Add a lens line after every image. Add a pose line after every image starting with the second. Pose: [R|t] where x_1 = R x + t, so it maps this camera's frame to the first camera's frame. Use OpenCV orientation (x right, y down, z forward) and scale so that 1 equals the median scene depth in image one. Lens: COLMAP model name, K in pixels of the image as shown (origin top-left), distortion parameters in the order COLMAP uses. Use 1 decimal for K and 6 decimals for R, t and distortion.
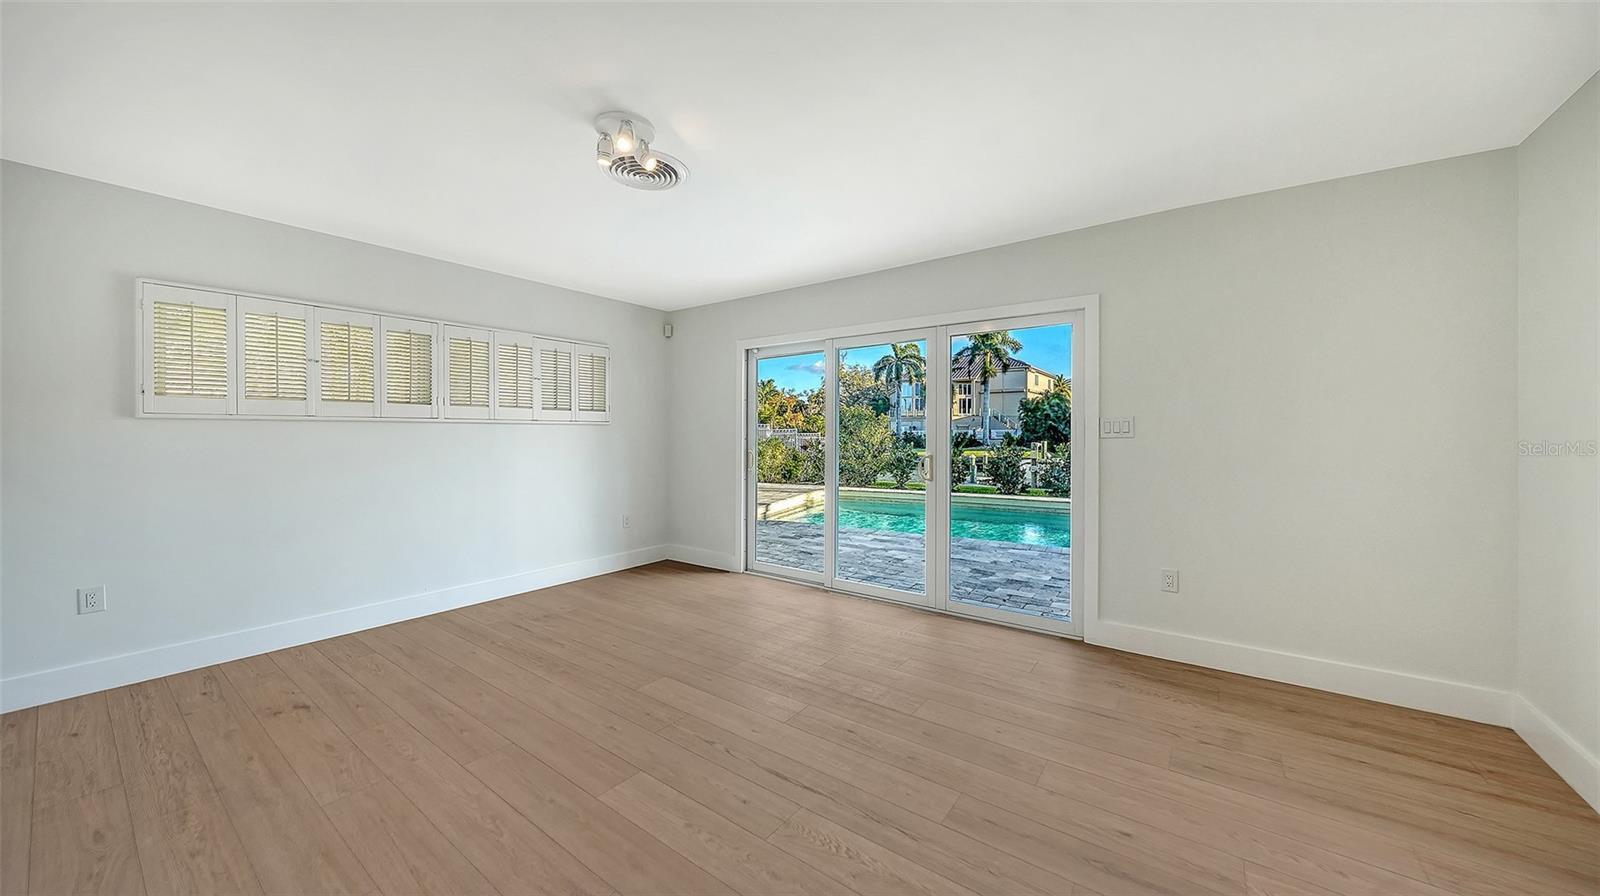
lens RADIAL K [[549.6, 0, 809.4], [0, 549.6, 444.8], [0, 0, 1]] dist [-0.001031, -0.000079]
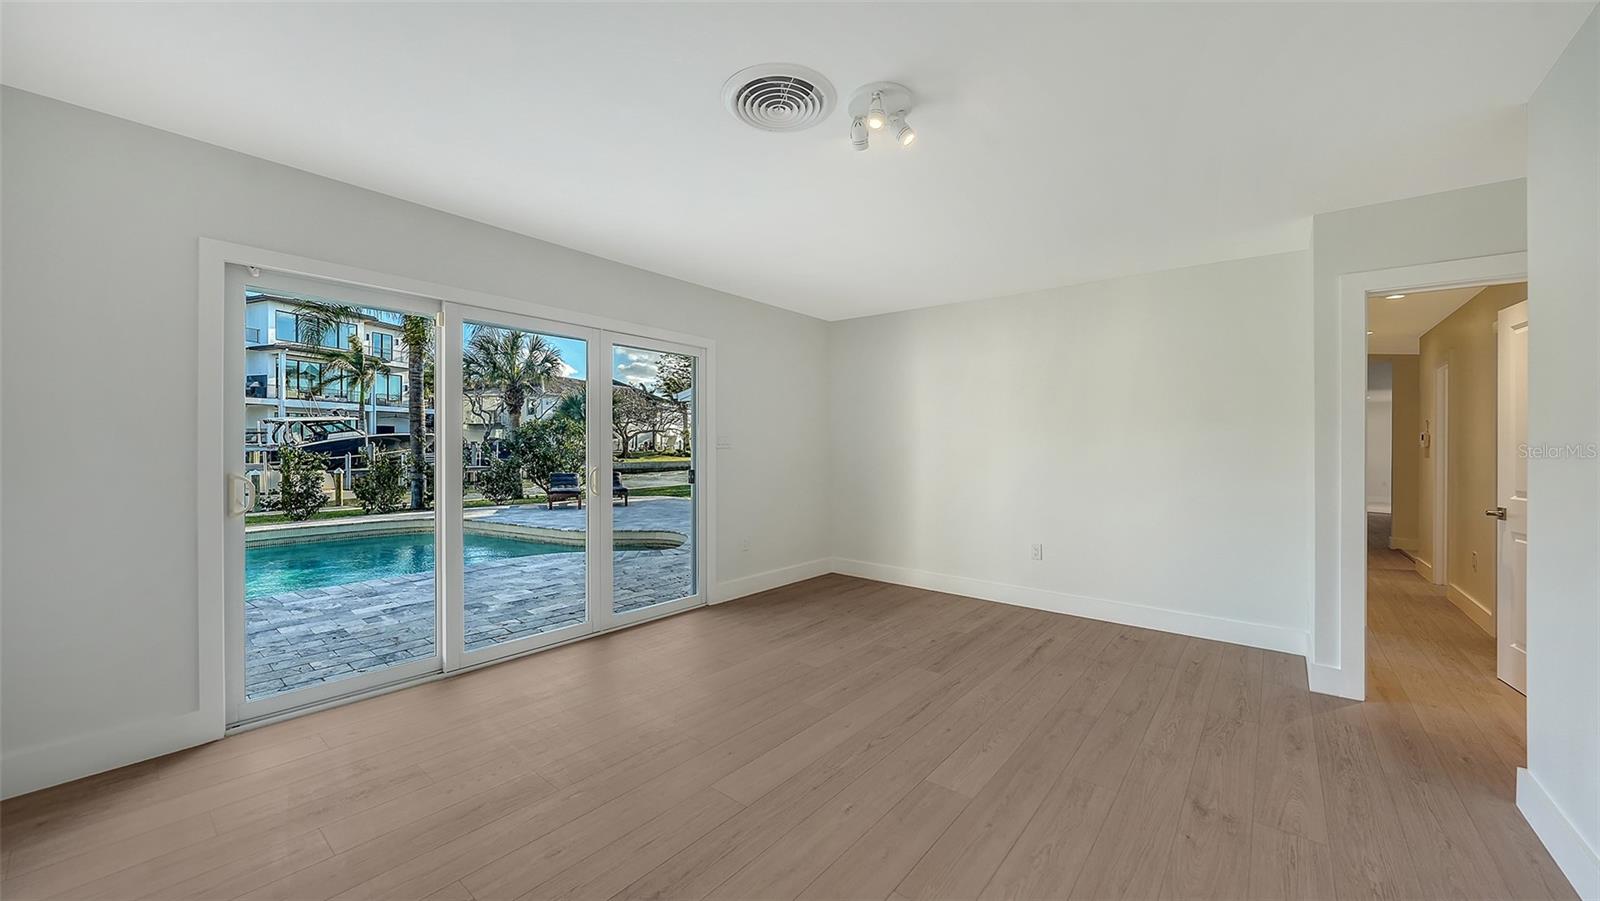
lens RADIAL K [[567.6, 0, 810.8], [0, 567.6, 450.0], [0, 0, 1]] dist [0.002503, -0.000004]
pose [[0.064598, -0.008469, 0.997875, -1.066830], [0.009735, 0.999922, 0.007856, -0.015043], [-0.997864, 0.009207, 0.064676, 0.896242]]
